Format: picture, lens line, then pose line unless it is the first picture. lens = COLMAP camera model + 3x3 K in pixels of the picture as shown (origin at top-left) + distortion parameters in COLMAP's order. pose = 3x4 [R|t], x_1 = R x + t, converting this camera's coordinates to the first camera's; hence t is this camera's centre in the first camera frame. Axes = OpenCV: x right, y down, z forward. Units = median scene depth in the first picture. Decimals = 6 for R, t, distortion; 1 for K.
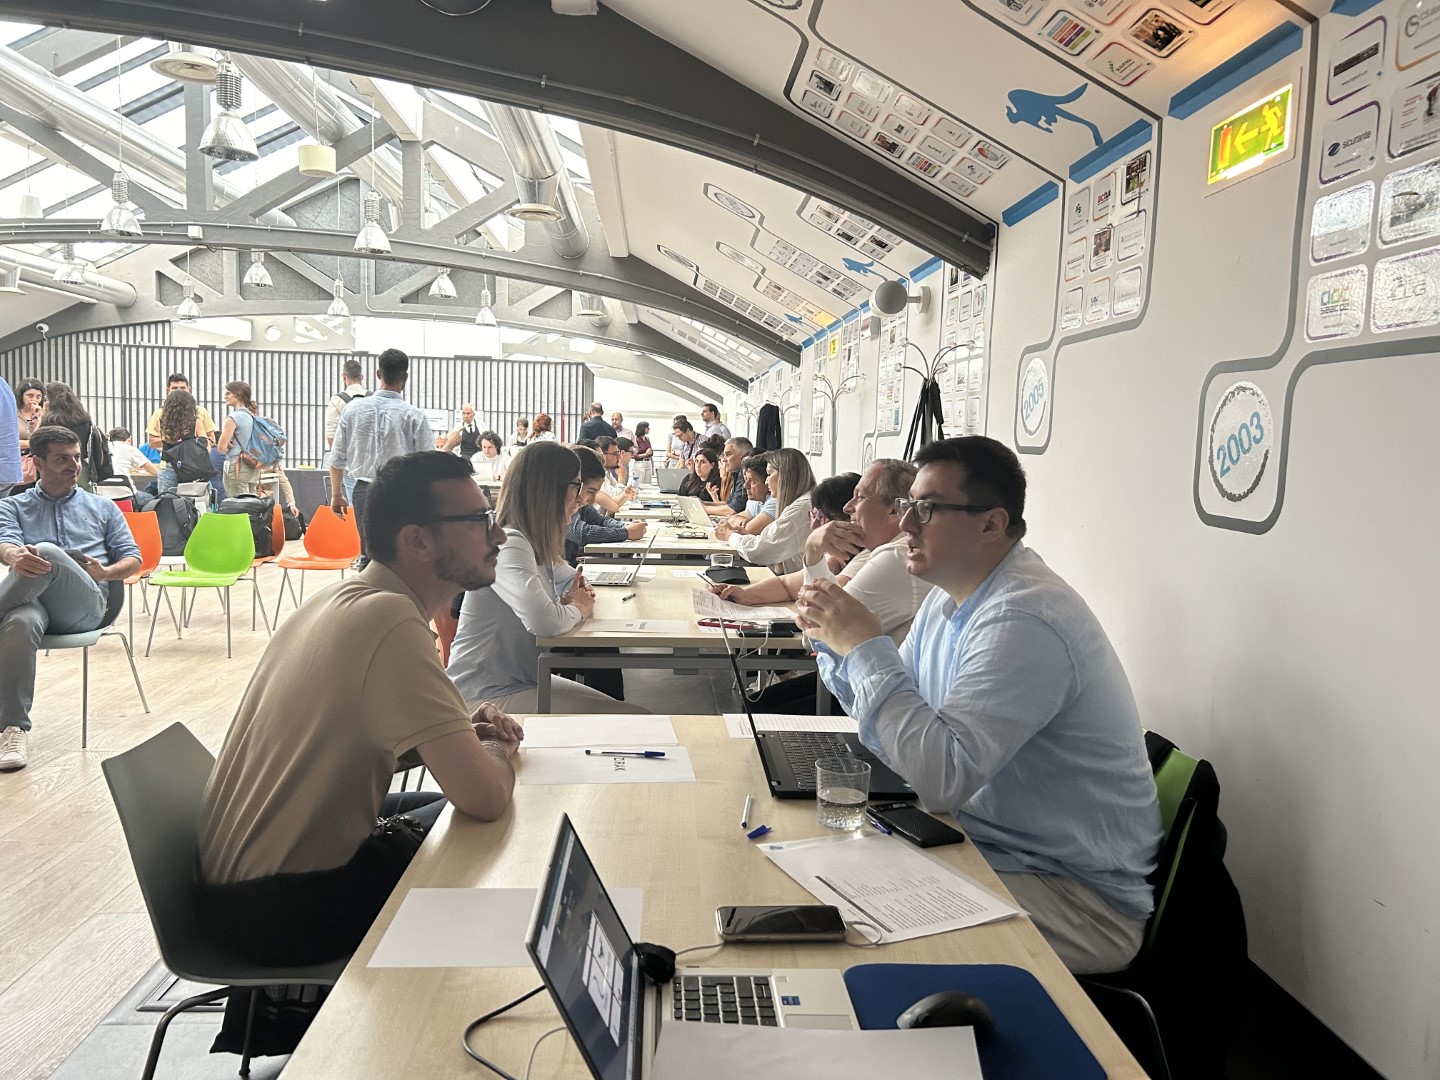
lens RADIAL K [[1088.7, 0, 722.9], [0, 1088.7, 539.5], [0, 0, 1]] dist [0.019535, -0.002539]
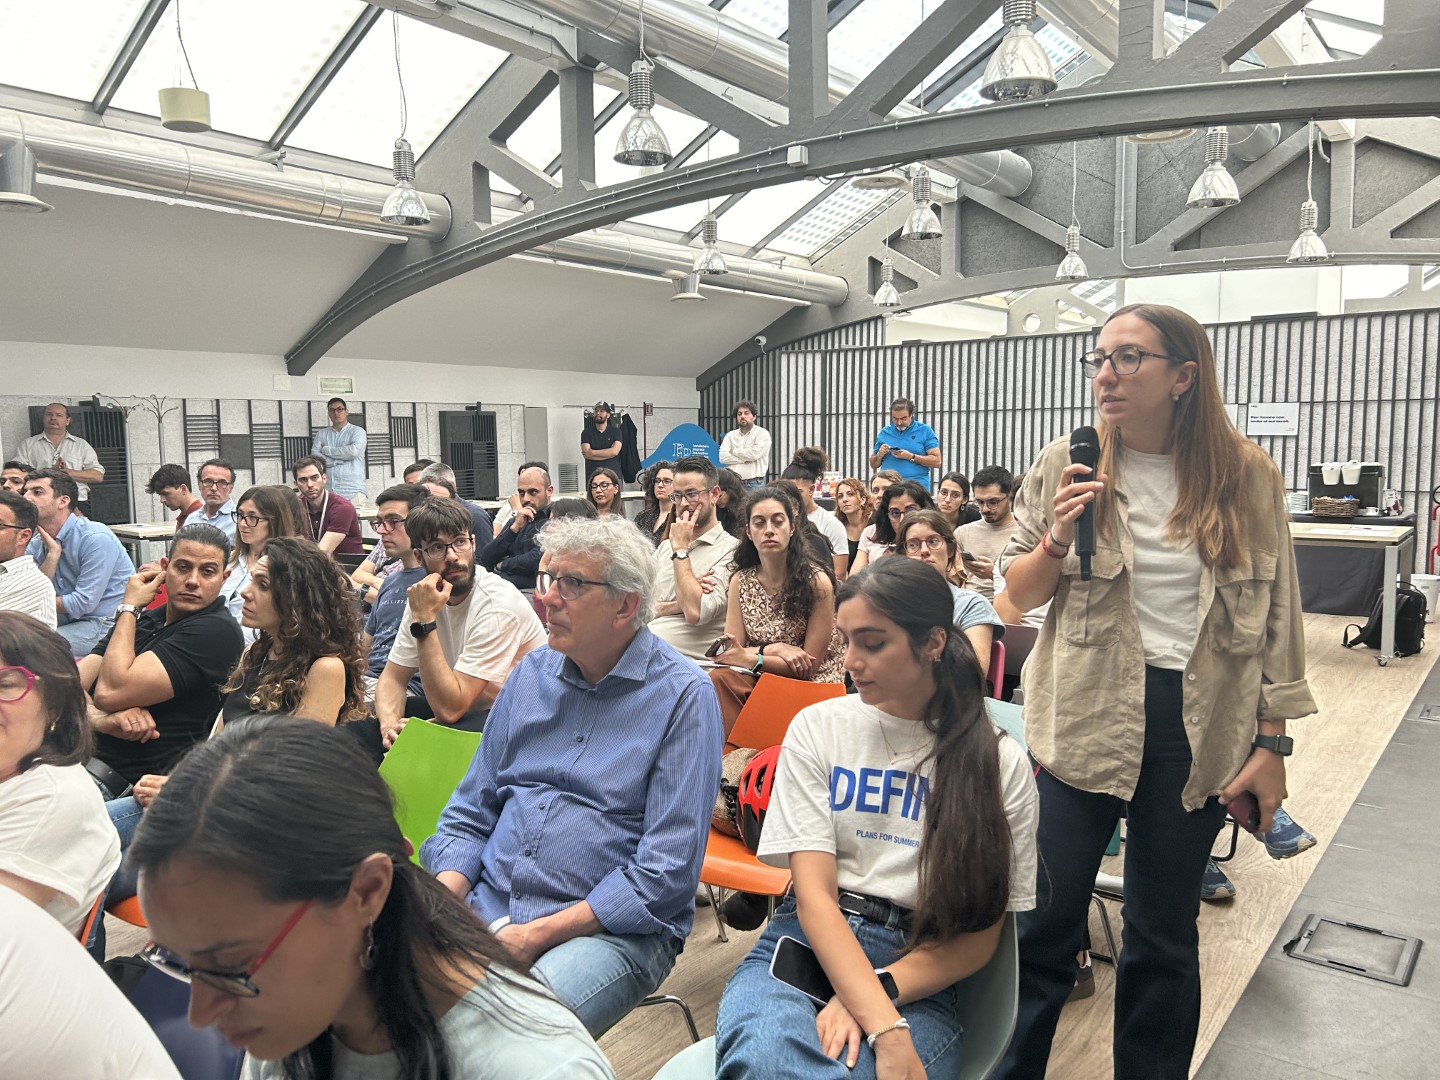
lens RADIAL K [[1088.7, 0, 719.8], [0, 1088.7, 554.0], [0, 0, 1]] dist [0.019535, -0.002539]
pose [[0.750553, 0.031629, -0.660053, -0.052901], [-0.023563, 0.999500, 0.021101, -0.037053], [0.660391, -0.000284, 0.750922, 0.314570]]
